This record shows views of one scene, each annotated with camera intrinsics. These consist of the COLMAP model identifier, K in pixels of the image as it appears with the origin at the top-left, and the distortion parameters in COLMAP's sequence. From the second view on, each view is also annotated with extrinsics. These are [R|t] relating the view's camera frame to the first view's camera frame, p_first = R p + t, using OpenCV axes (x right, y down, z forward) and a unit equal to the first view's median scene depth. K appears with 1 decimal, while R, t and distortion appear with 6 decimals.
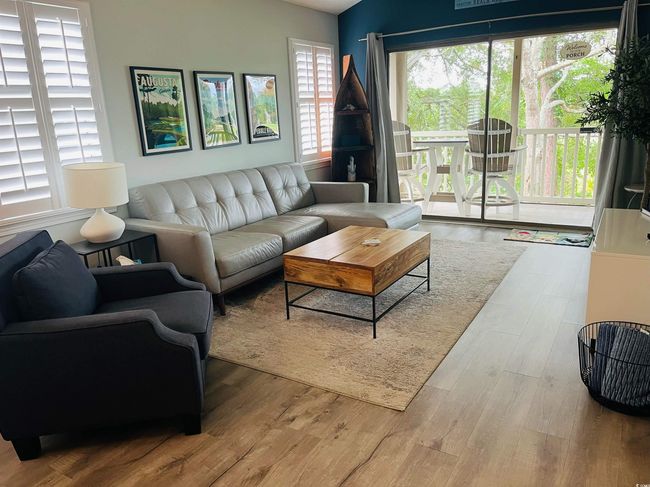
lens RADIAL K [[498.4, 0, 327.0], [0, 498.4, 250.5], [0, 0, 1]] dist [0.039164, -0.044517]
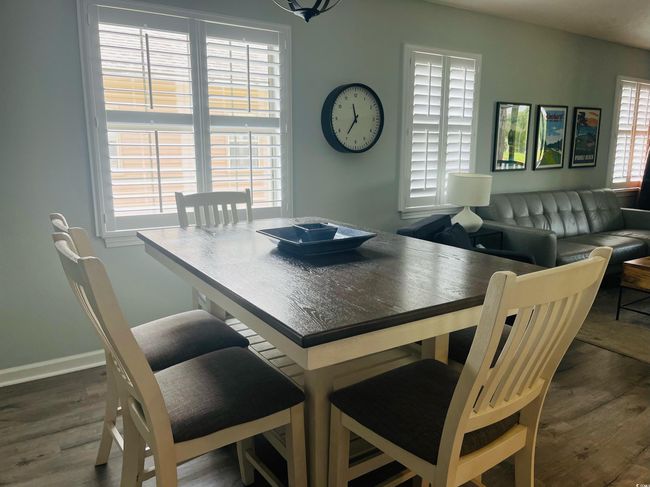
lens RADIAL K [[498.4, 0, 325.4], [0, 498.4, 245.9], [0, 0, 1]] dist [0.039164, -0.044517]
pose [[0.897293, 0.125636, -0.423179, -0.183391], [-0.154194, 0.987463, -0.033783, 0.097729], [0.413629, 0.095565, 0.905416, -0.278074]]
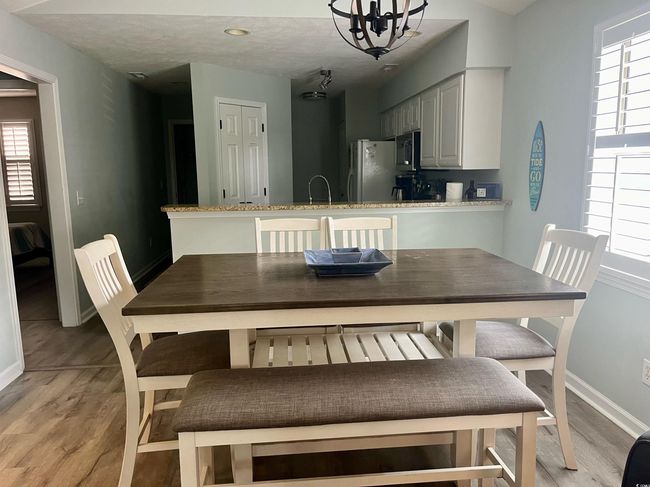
lens RADIAL K [[498.4, 0, 336.8], [0, 498.4, 238.0], [0, 0, 1]] dist [0.039164, -0.044517]
pose [[-0.797590, 0.132134, -0.588550, -0.071145], [-0.121239, 0.920684, 0.371001, -0.157679], [0.590891, 0.367262, -0.718308, 0.570009]]
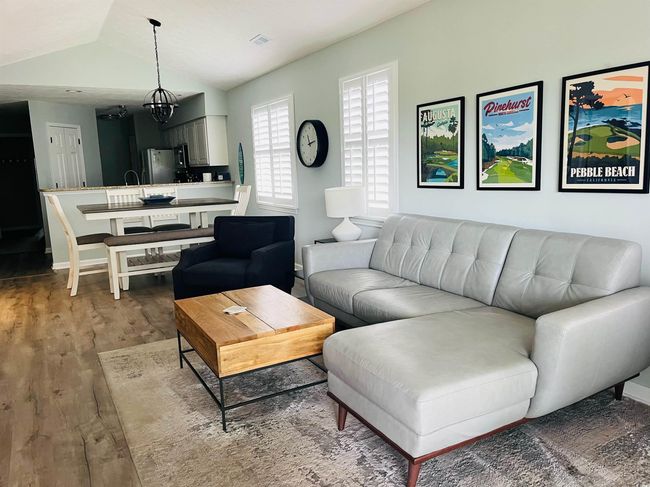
lens RADIAL K [[498.4, 0, 327.9], [0, 498.4, 245.4], [0, 0, 1]] dist [0.039164, -0.044517]
pose [[-0.490841, 0.193231, -0.849551, 0.619495], [-0.182977, 0.930486, 0.317357, -0.359633], [0.851818, 0.311221, -0.421364, 1.266833]]
